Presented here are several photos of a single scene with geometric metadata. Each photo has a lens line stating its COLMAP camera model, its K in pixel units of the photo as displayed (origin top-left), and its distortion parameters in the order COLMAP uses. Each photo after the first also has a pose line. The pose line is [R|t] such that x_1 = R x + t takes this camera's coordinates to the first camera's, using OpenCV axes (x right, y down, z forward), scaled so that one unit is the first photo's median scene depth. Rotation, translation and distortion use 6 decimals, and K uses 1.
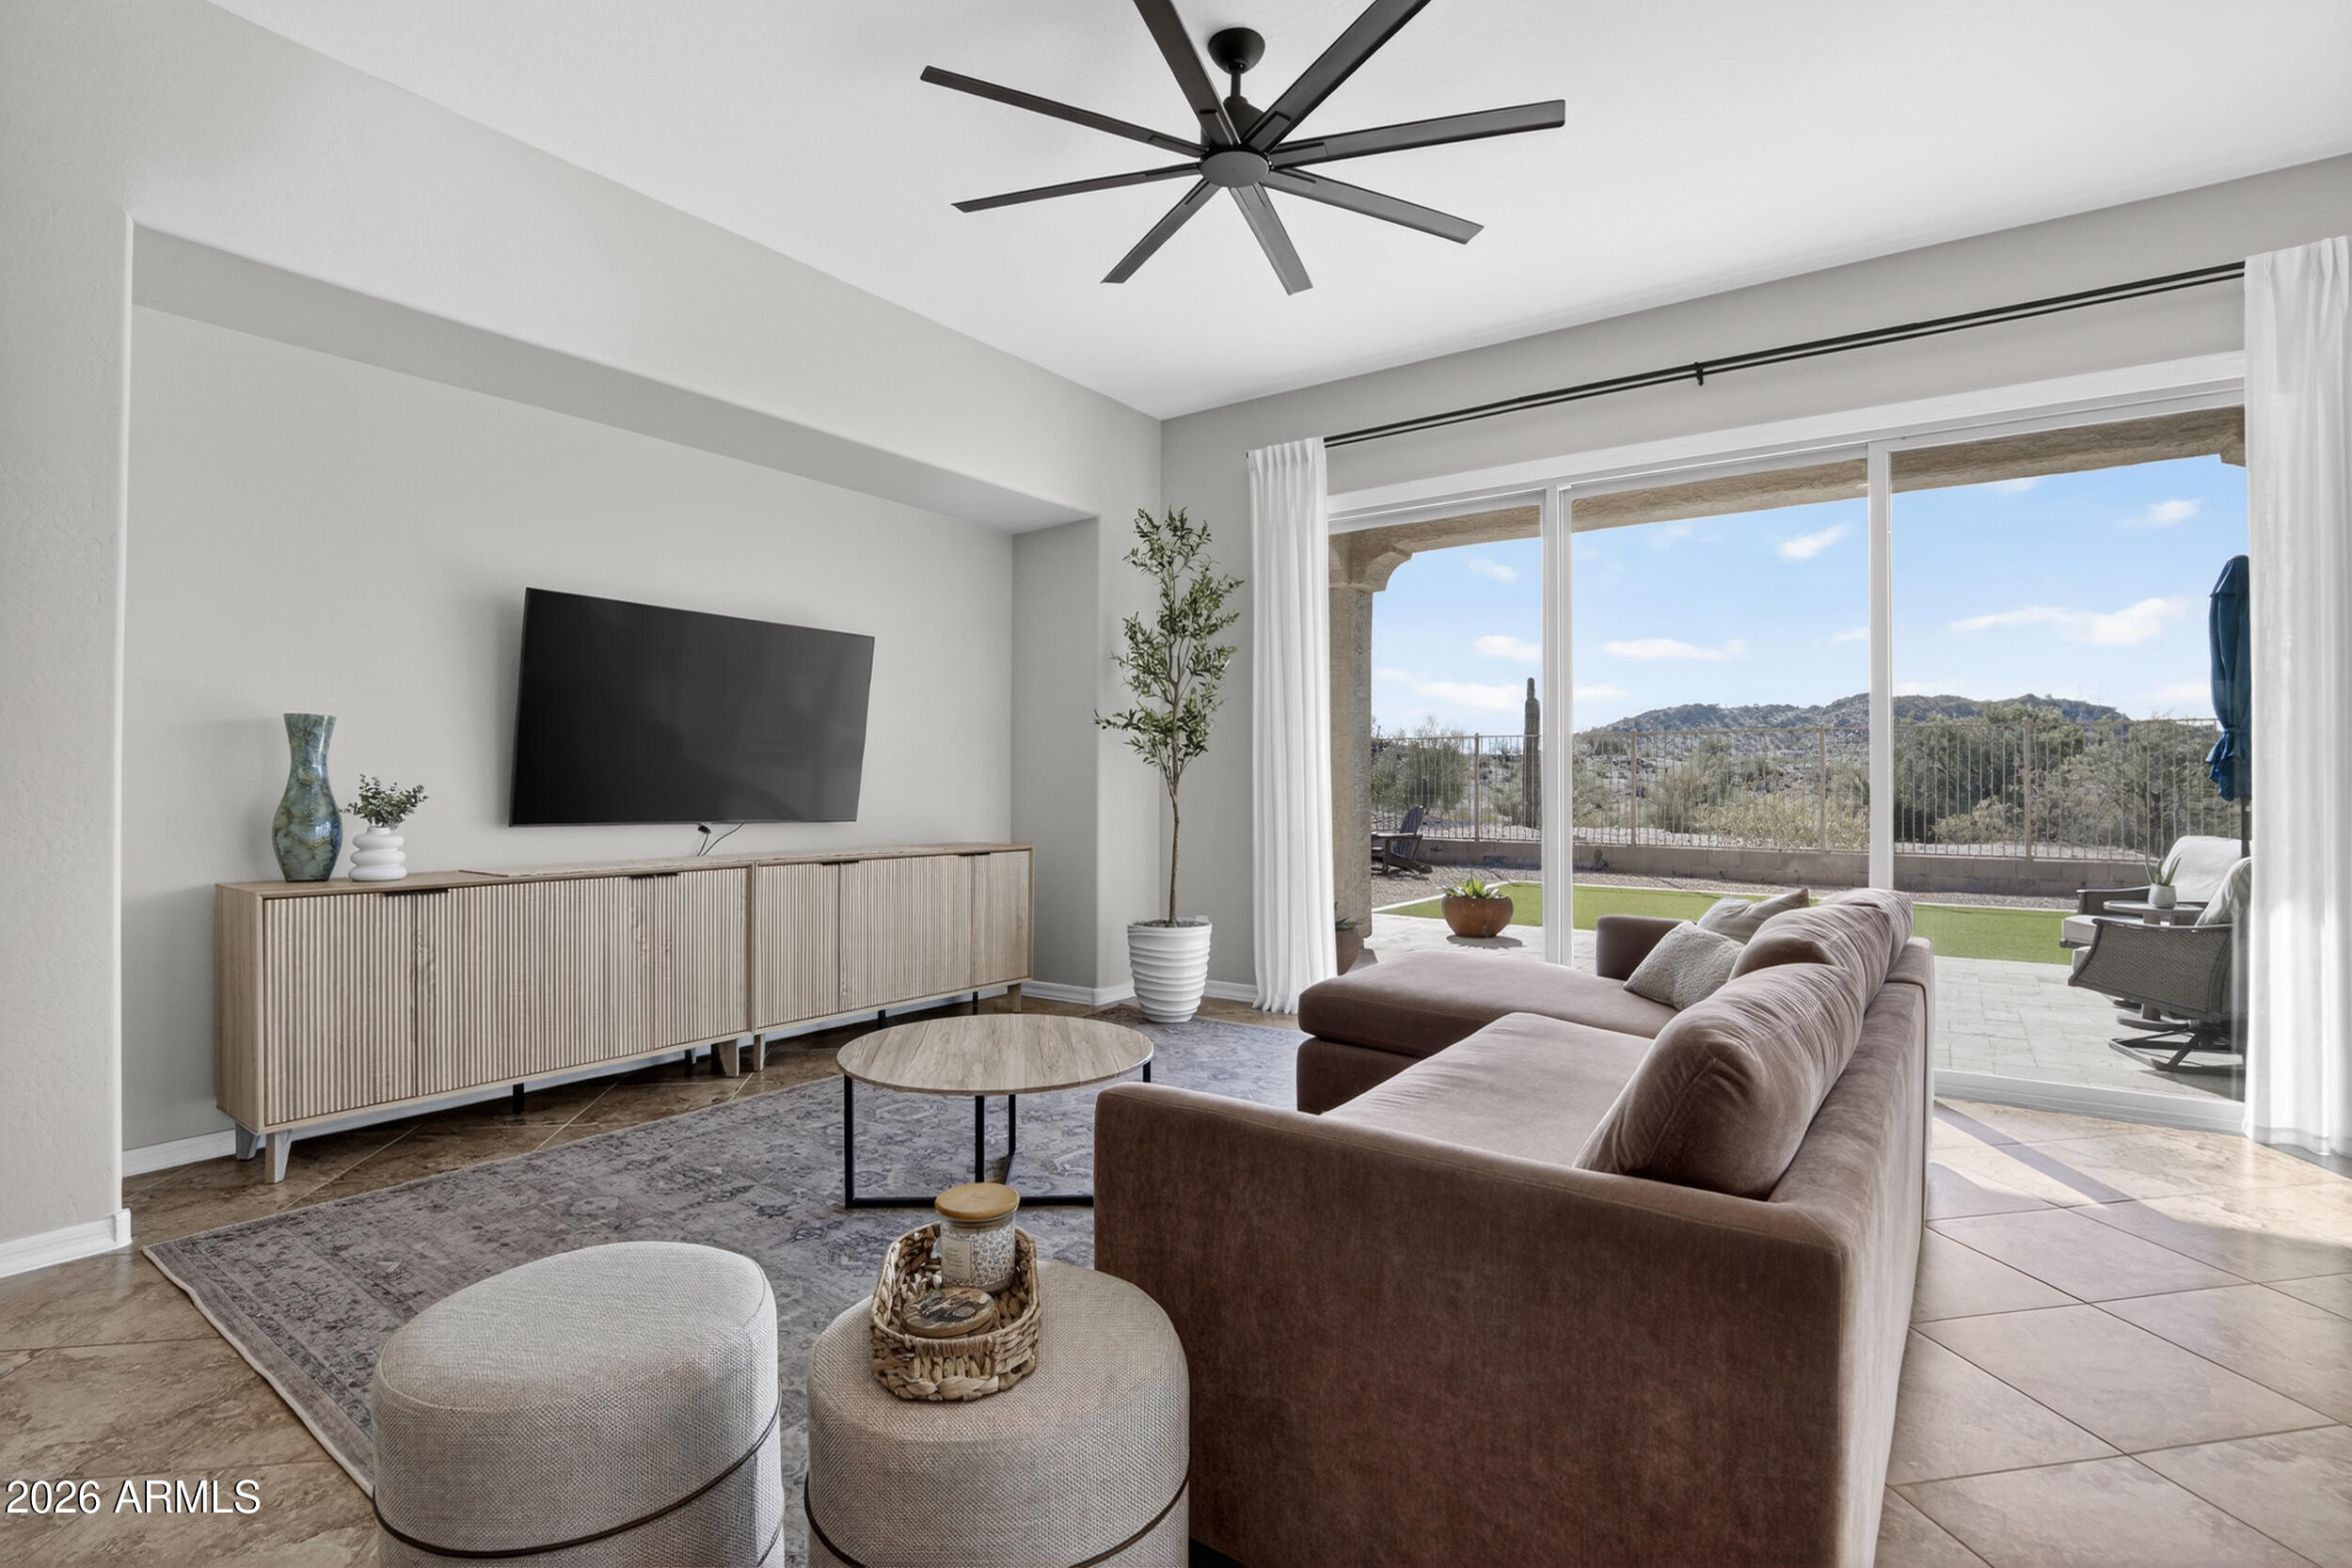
lens RADIAL K [[1102.9, 0, 1165.9], [0, 1102.9, 769.5], [0, 0, 1]] dist [-0.023225, -0.000021]
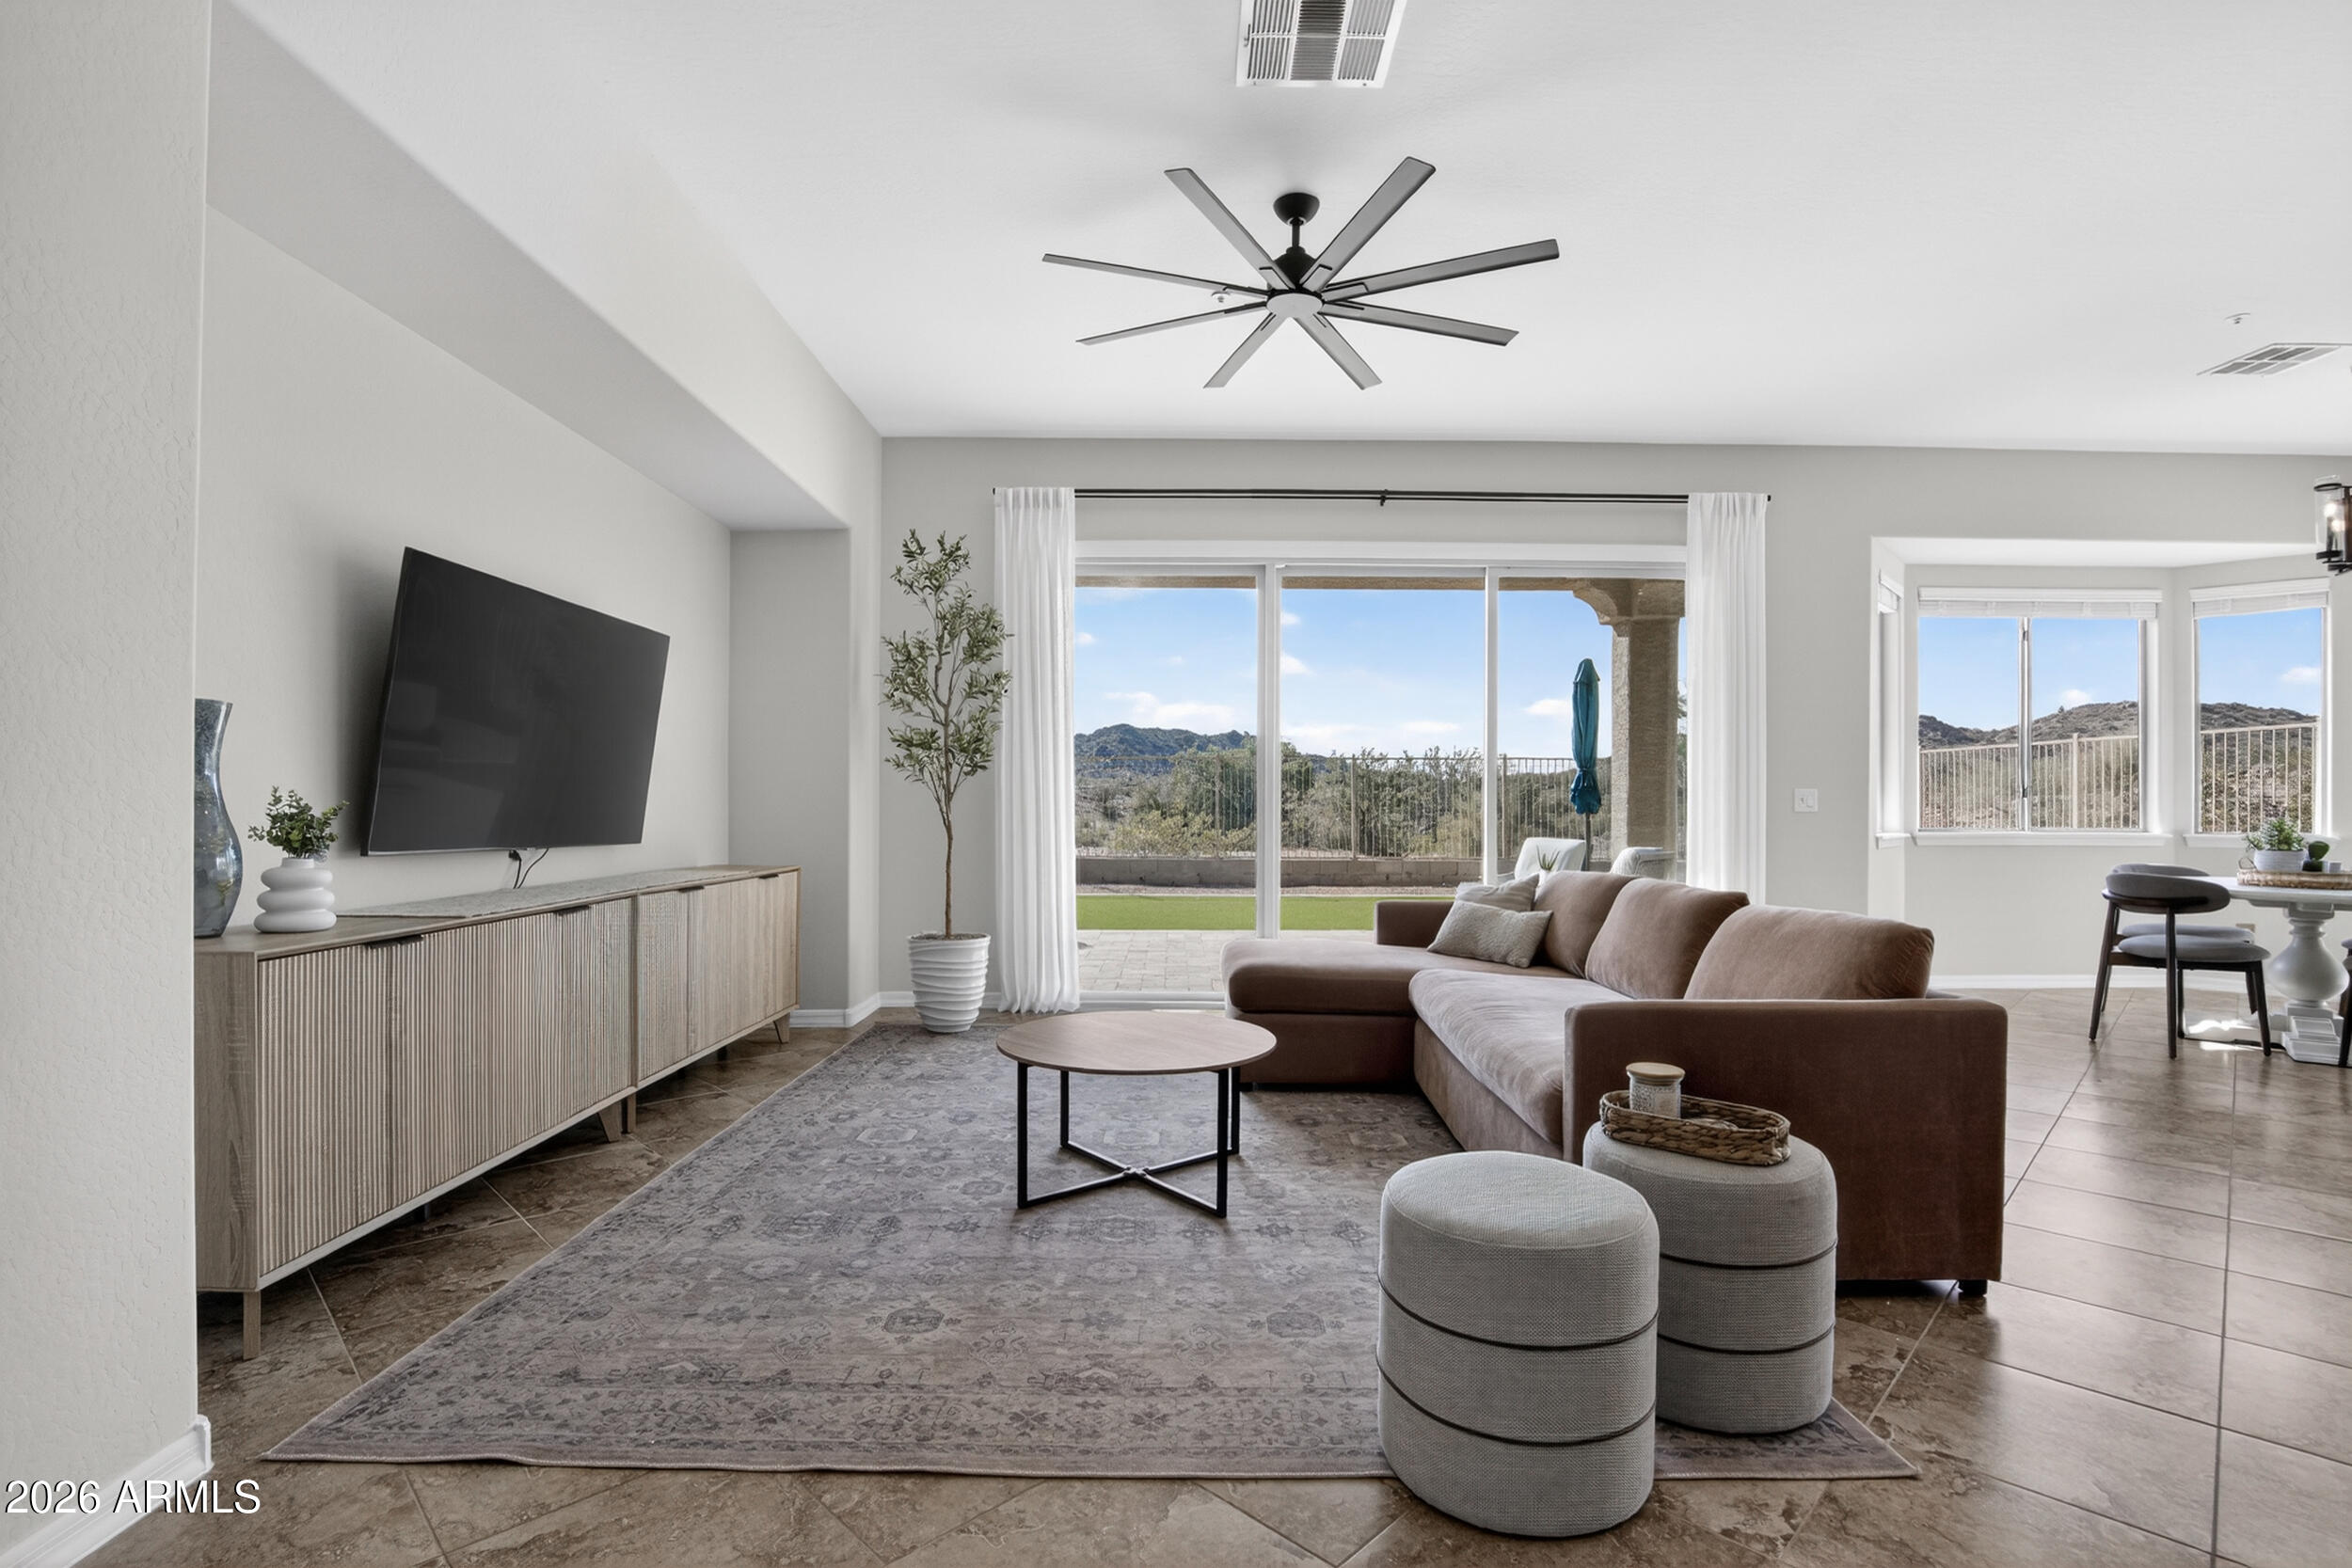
lens RADIAL K [[1104.5, 0, 1177.5], [0, 1104.5, 800.0], [0, 0, 1]] dist [-0.022717, 0.000794]
pose [[0.811815, 0.003763, 0.583903, -0.592629], [-0.010090, 0.999920, 0.007584, 0.001625], [-0.583828, -0.012048, 0.811788, 0.053519]]
